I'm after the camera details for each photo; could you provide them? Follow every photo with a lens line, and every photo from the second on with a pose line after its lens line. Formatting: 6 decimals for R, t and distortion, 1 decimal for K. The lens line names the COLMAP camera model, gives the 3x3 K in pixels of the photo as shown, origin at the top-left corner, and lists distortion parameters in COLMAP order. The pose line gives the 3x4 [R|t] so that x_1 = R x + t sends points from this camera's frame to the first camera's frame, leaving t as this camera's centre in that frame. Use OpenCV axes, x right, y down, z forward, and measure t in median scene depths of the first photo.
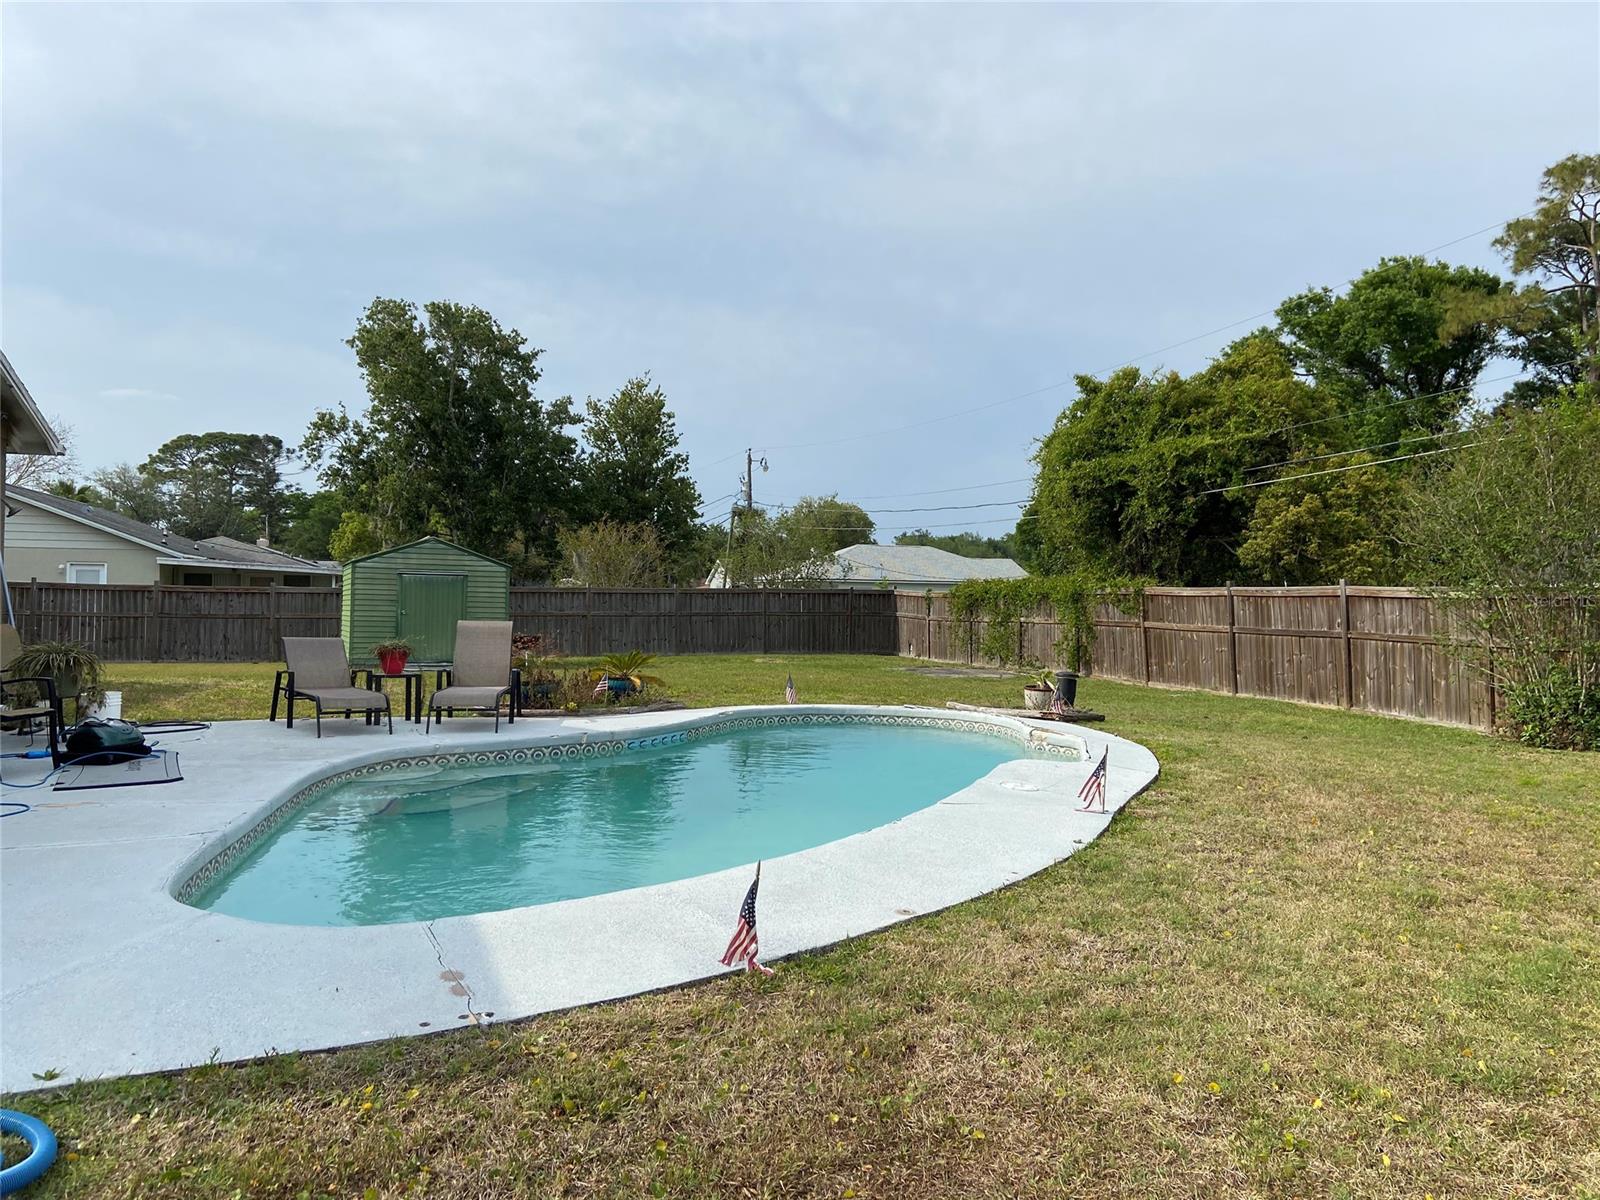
lens RADIAL K [[1185.3, 0, 803.5], [0, 1185.3, 584.0], [0, 0, 1]] dist [0.149238, -0.216497]
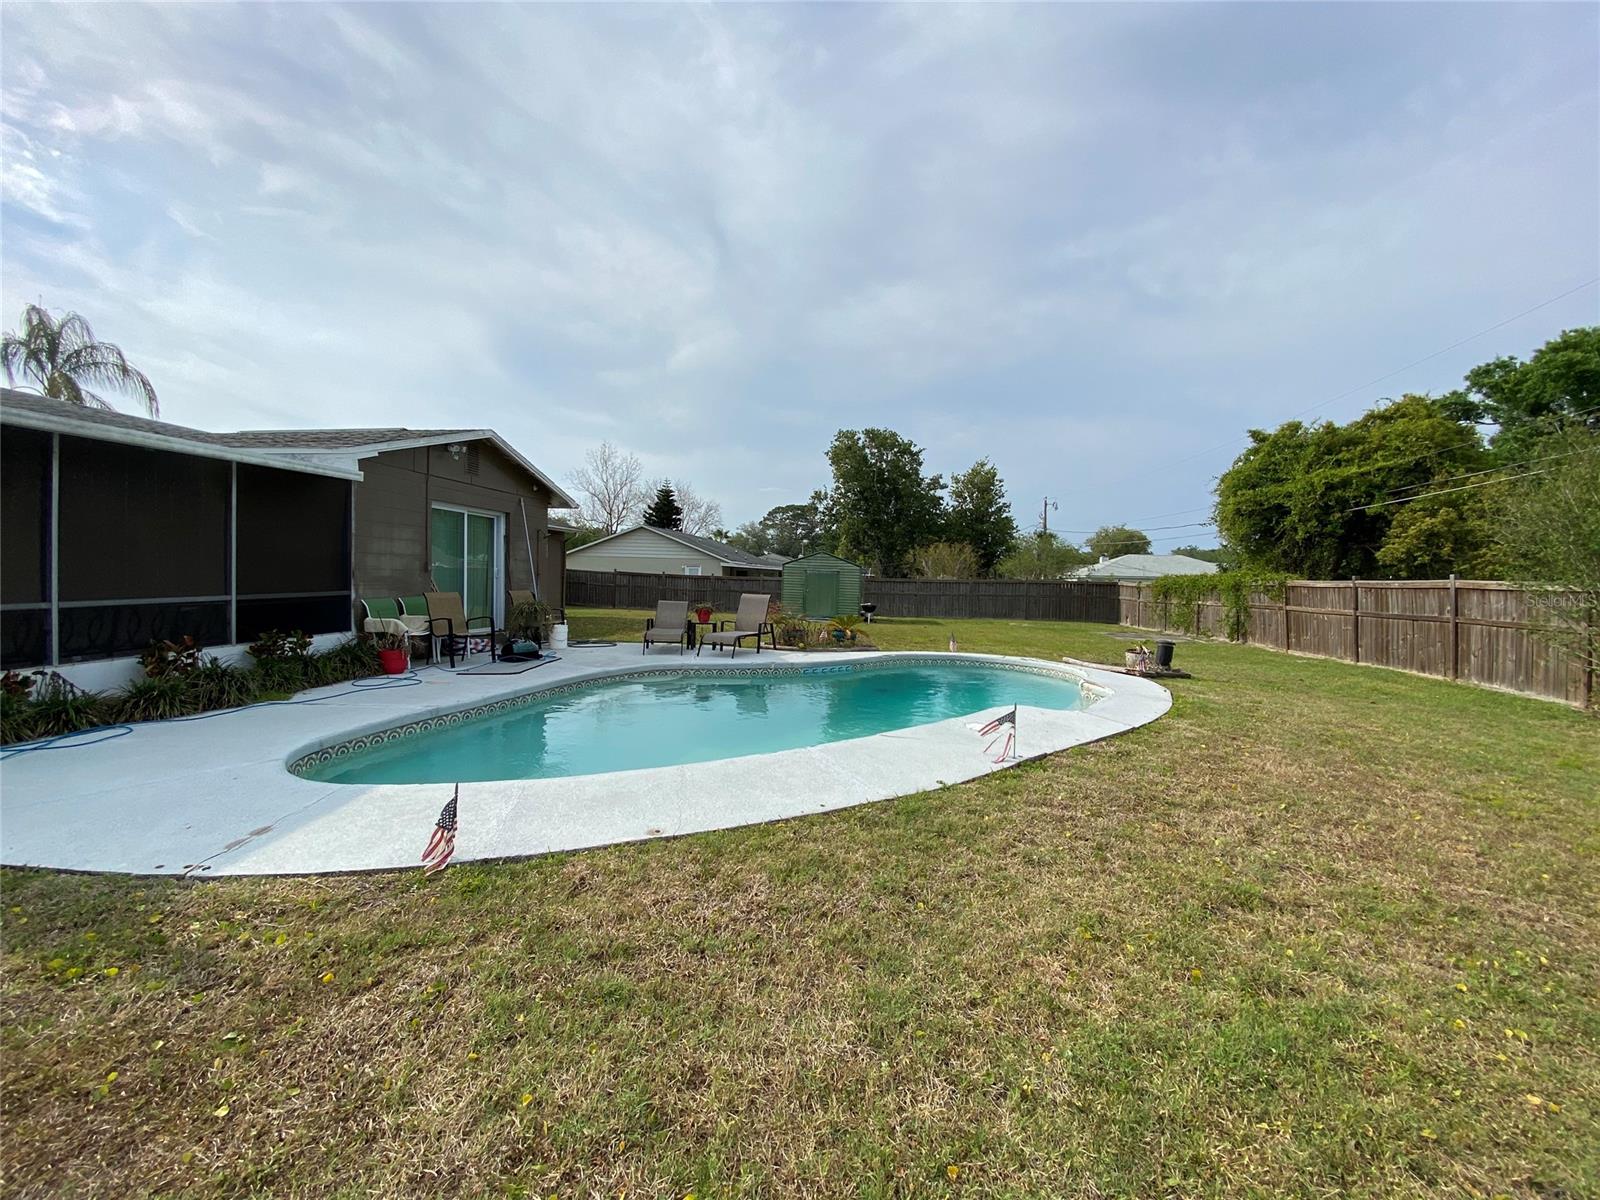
lens RADIAL K [[639.0, 0, 801.6], [0, 639.0, 598.2], [0, 0, 1]] dist [0.042051, -0.030829]
pose [[0.902441, 0.020667, -0.430318, 0.092328], [-0.007410, 0.999446, 0.032460, 0.002589], [0.430750, -0.026105, 0.902094, 0.087249]]
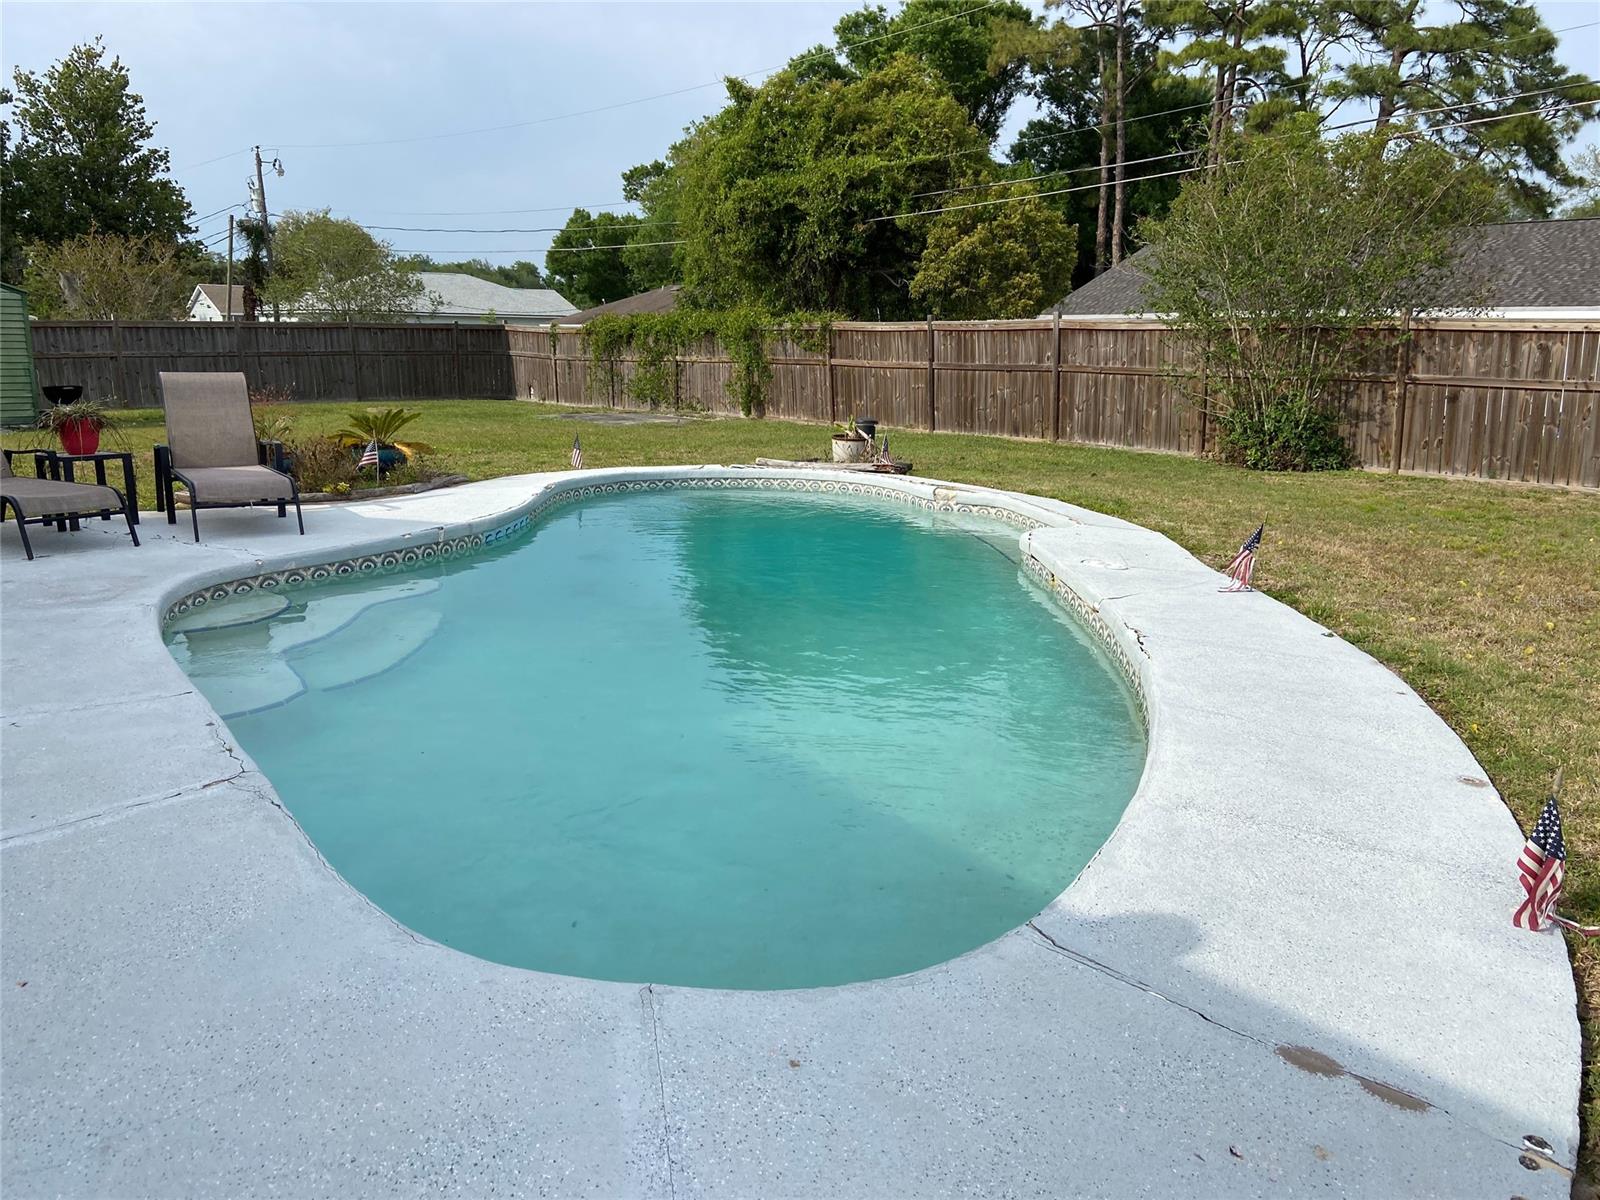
lens RADIAL K [[1177.7, 0, 789.8], [0, 1177.7, 596.1], [0, 0, 1]] dist [0.118528, -0.130799]
pose [[0.924912, -0.090281, 0.369306, -0.103517], [0.003682, 0.973477, 0.228757, -0.000850], [-0.380163, -0.210220, 0.900713, 0.097337]]
